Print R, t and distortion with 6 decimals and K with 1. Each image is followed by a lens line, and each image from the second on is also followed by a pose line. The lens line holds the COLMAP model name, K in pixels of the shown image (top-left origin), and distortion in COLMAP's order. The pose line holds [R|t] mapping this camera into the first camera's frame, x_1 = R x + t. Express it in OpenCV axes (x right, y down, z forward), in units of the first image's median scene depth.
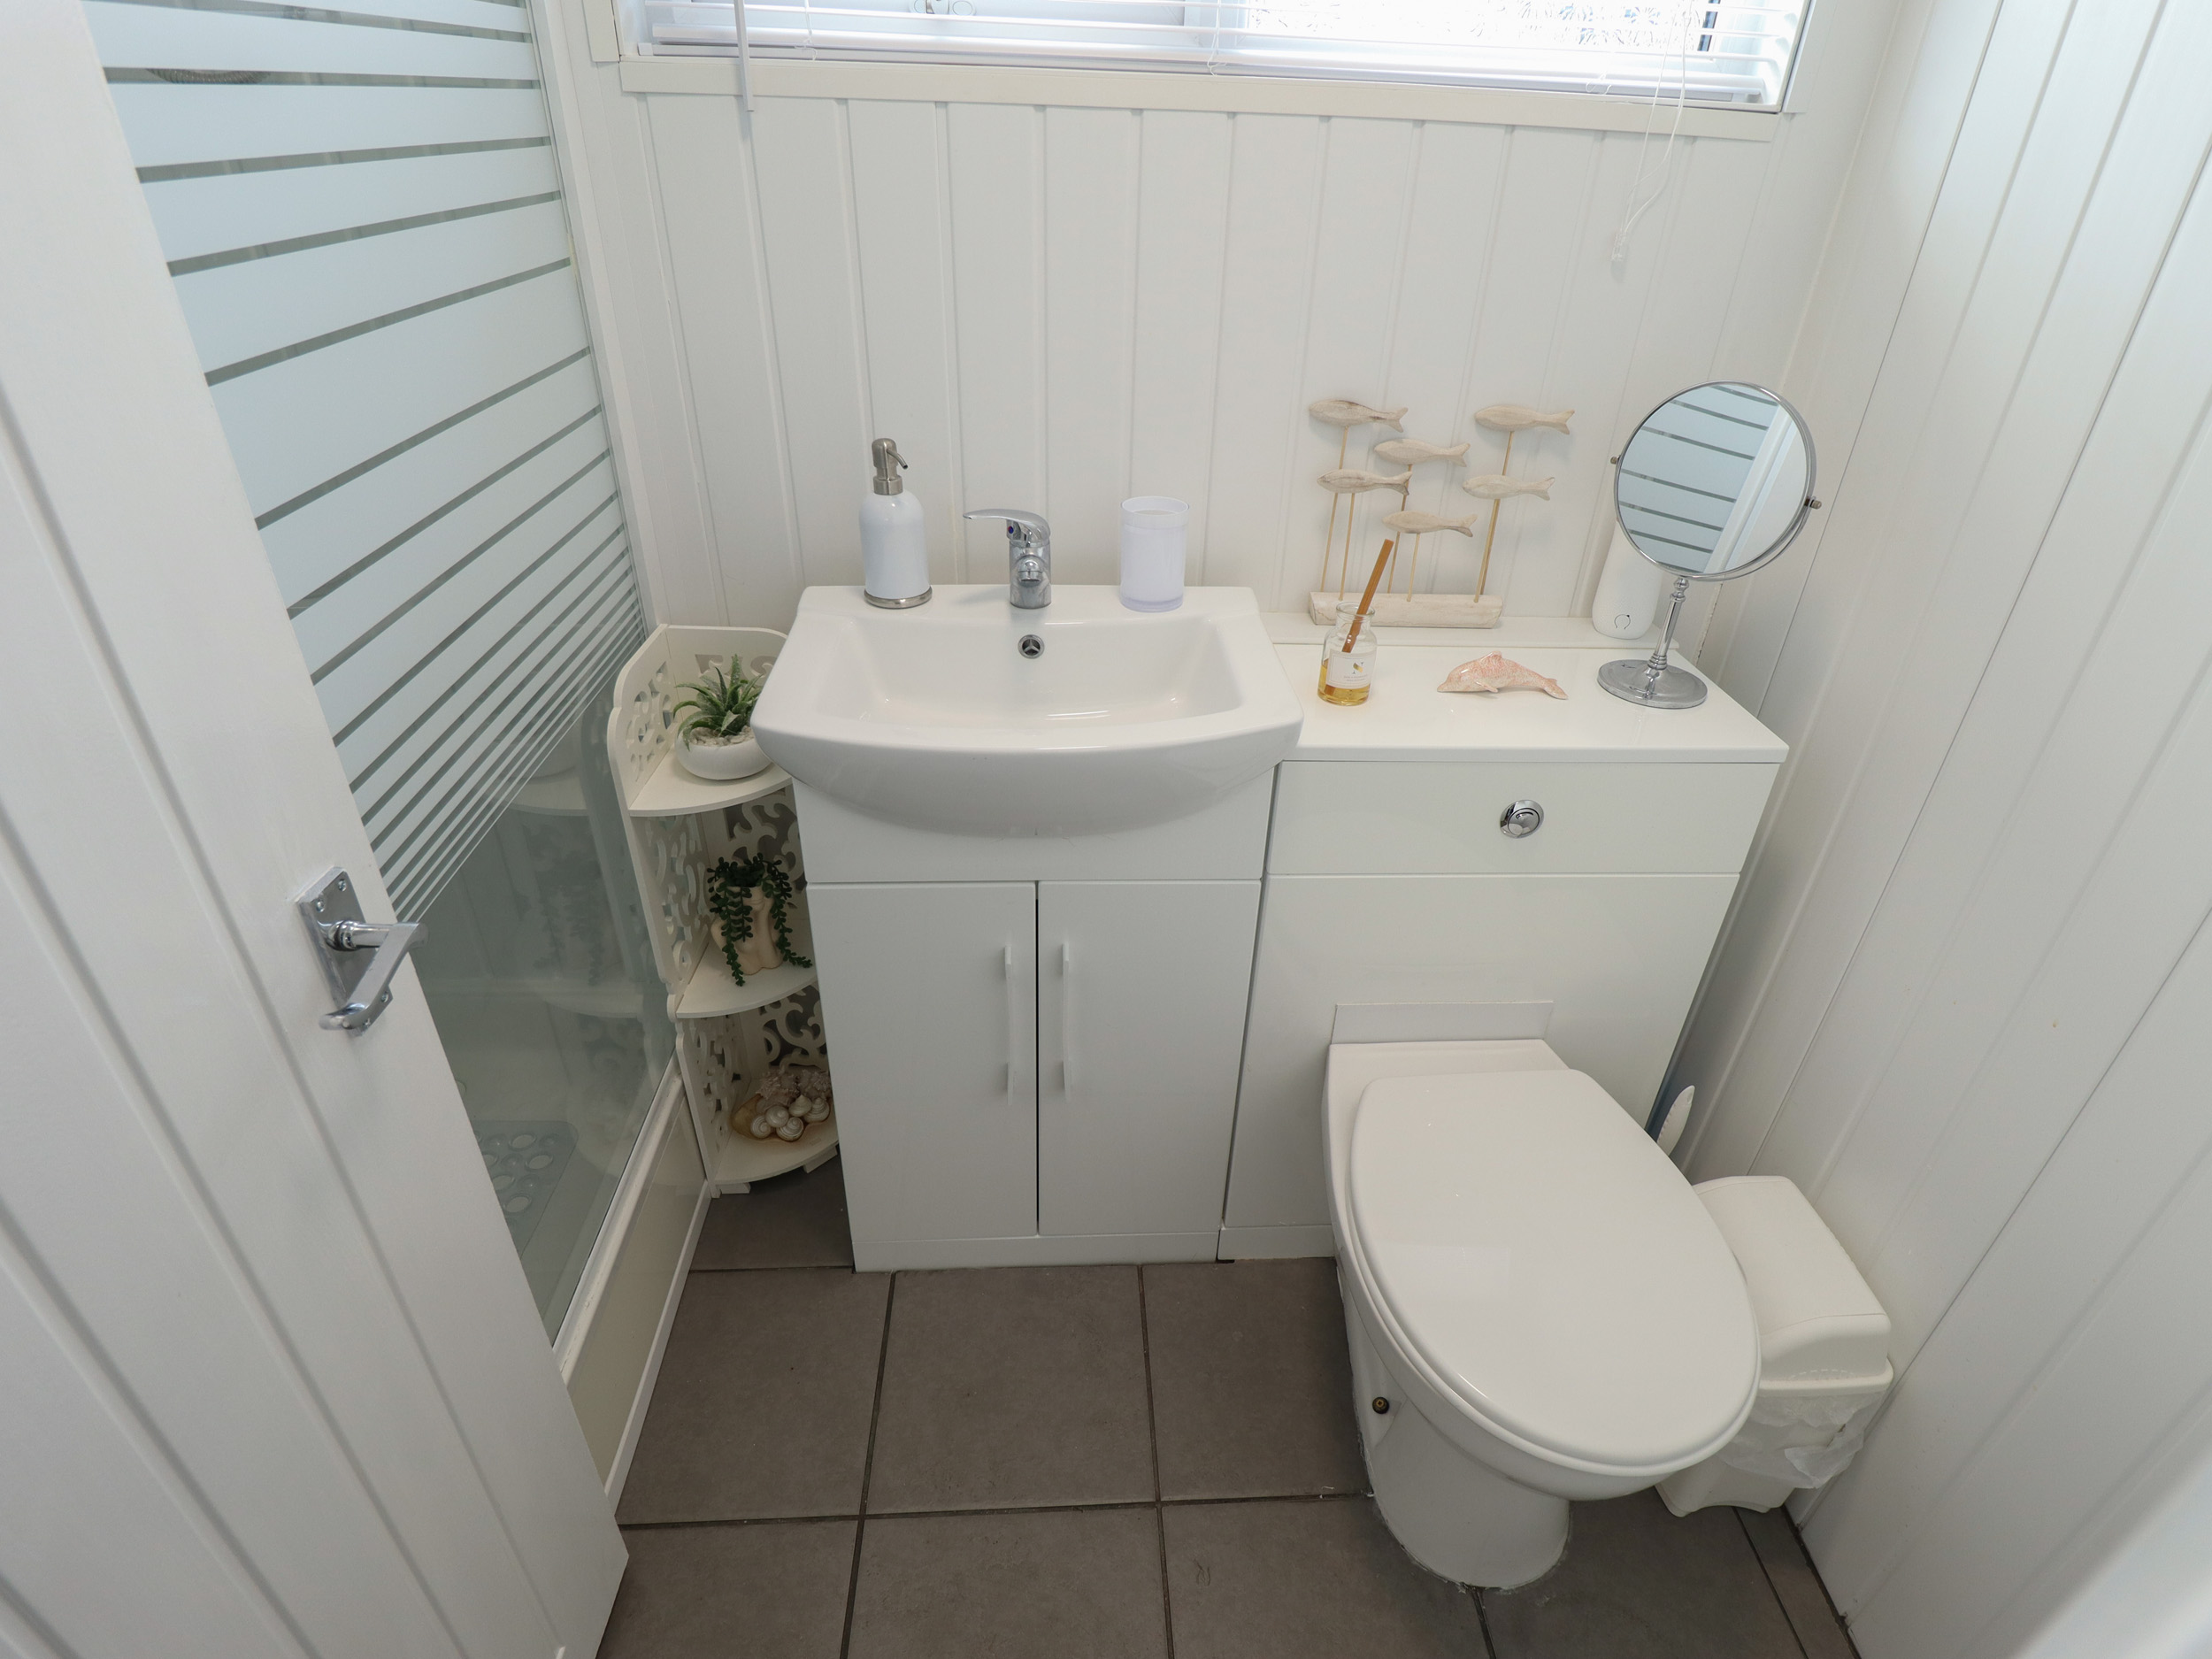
lens RADIAL K [[1146.4, 0, 1133.6], [0, 1146.4, 813.7], [0, 0, 1]] dist [0.009376, -0.020427]
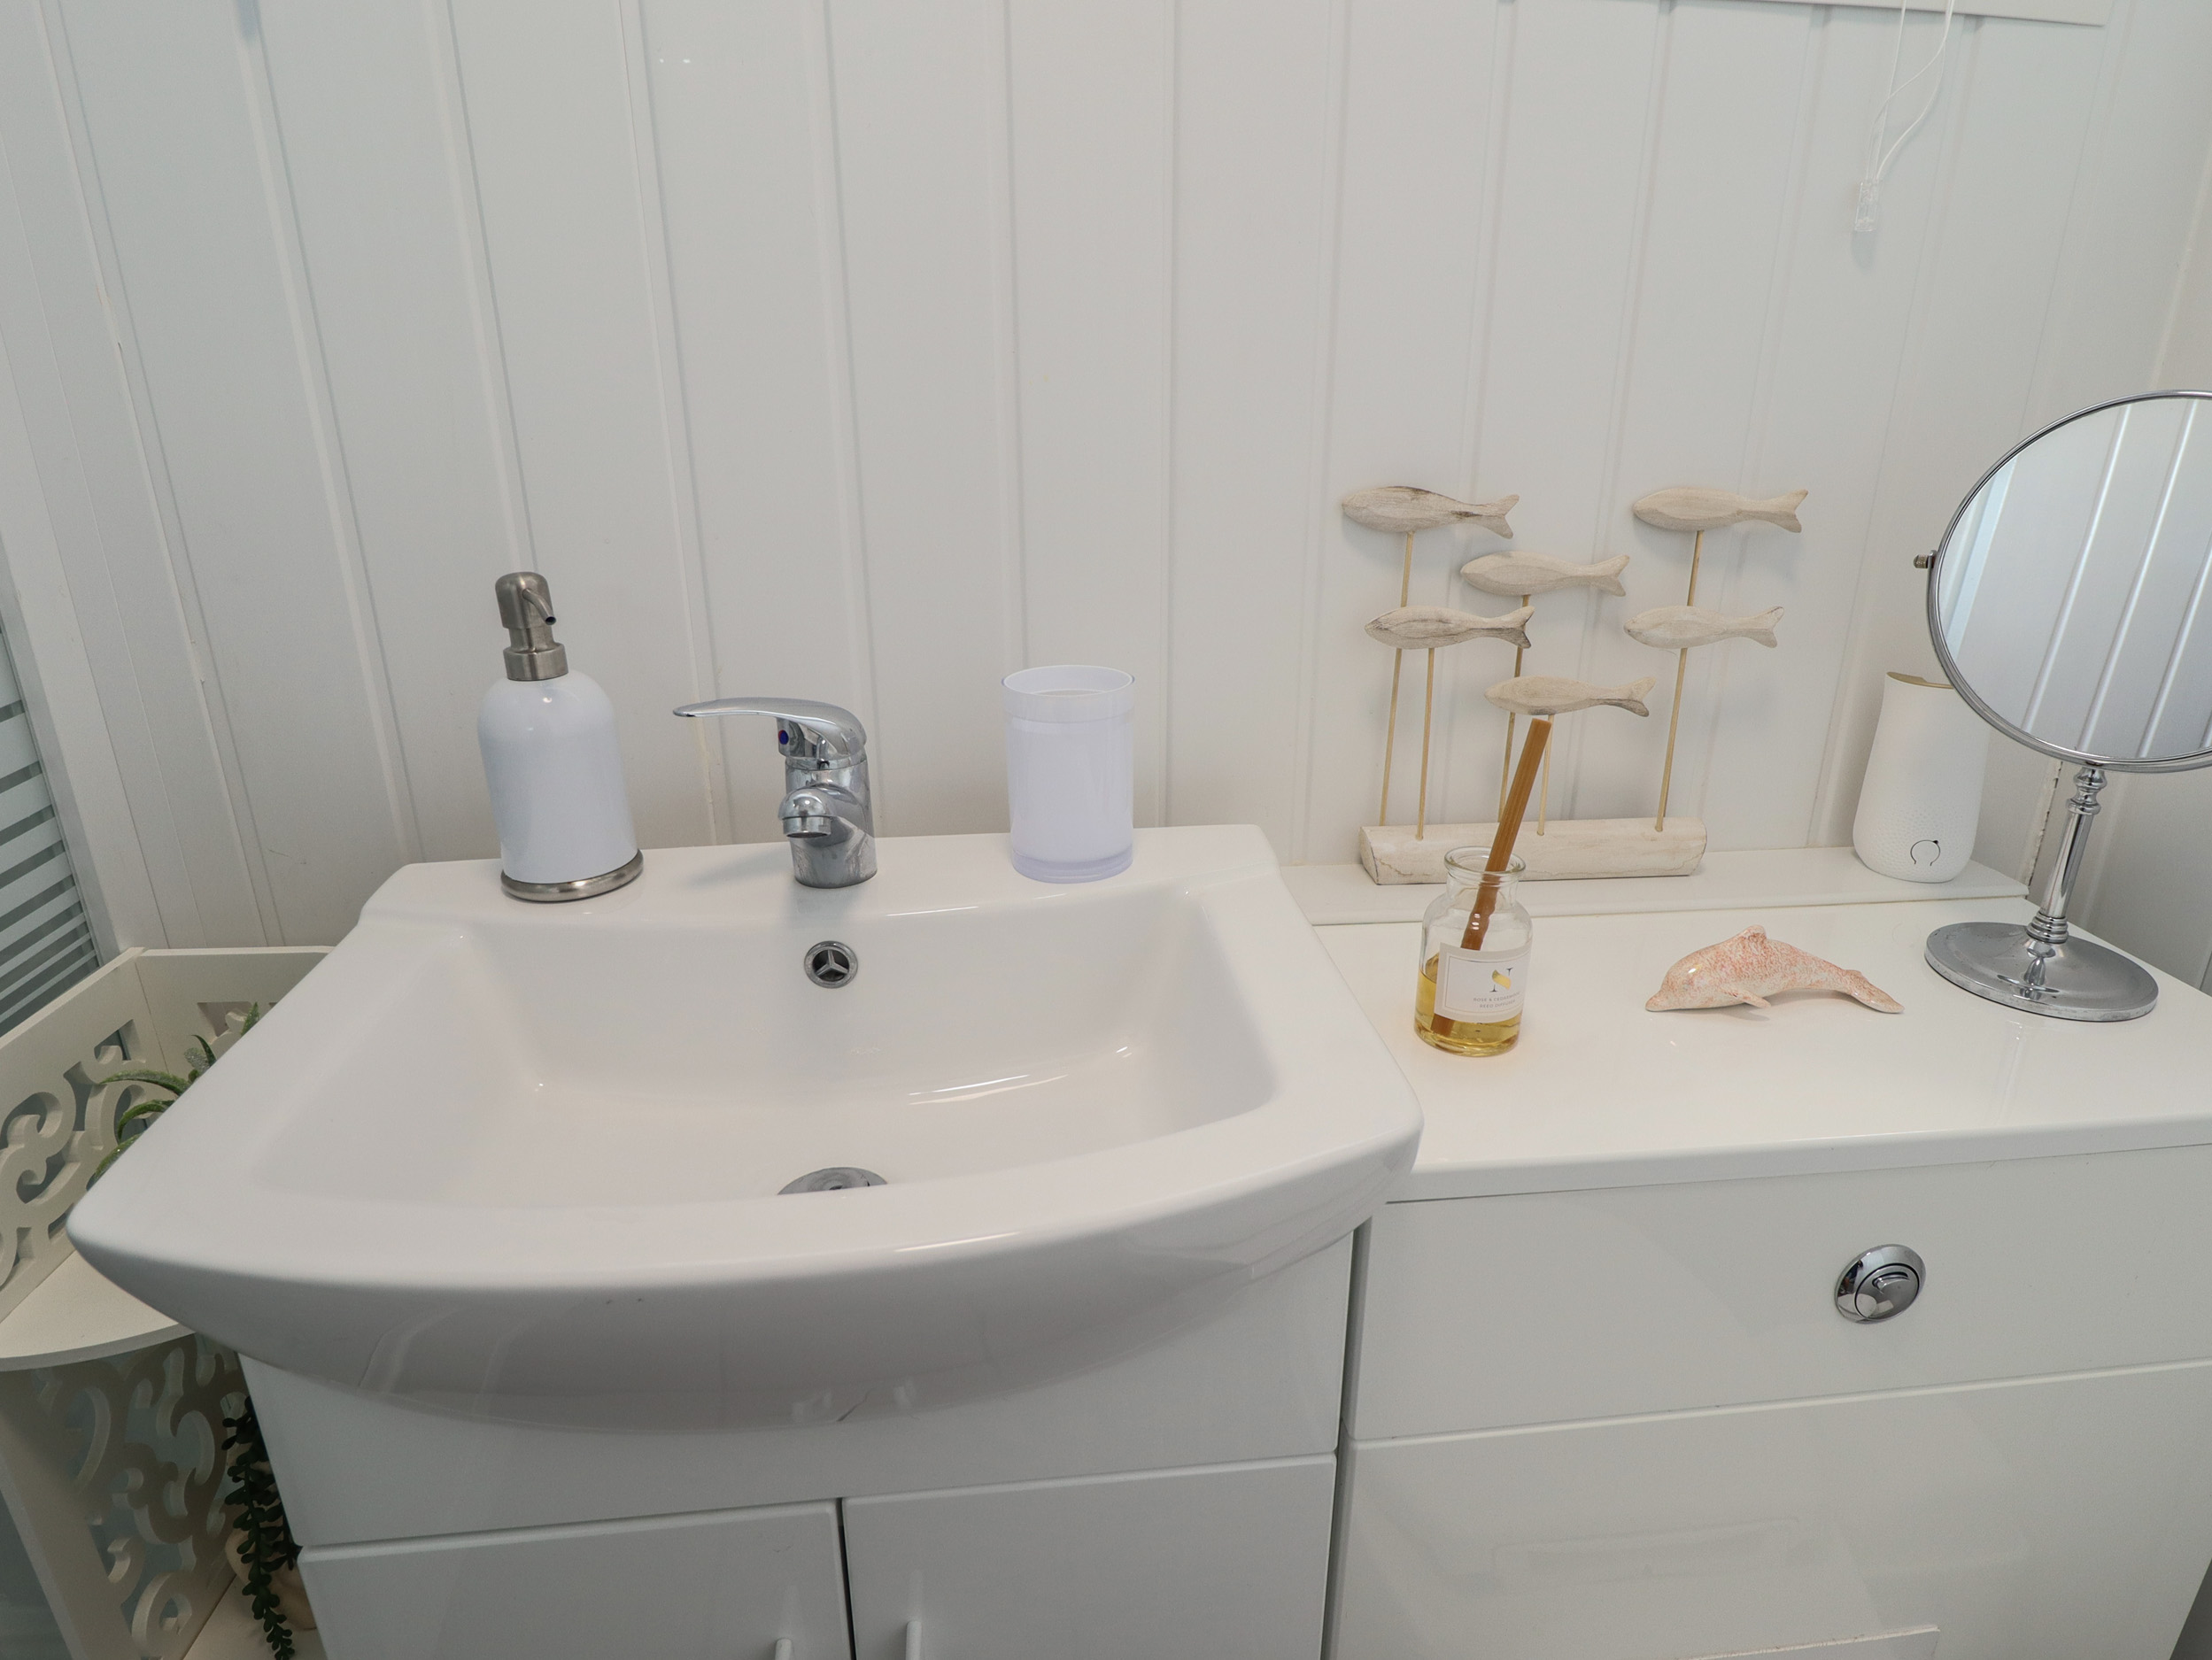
lens RADIAL K [[1200.8, 0, 1106.0], [0, 1200.8, 830.0], [0, 0, 1]] dist [-0.001211, -0.000171]
pose [[0.998725, -0.047719, 0.016460, 0.022775], [0.049930, 0.981813, -0.183170, -0.099808], [-0.007420, 0.183758, 0.982944, 0.469135]]
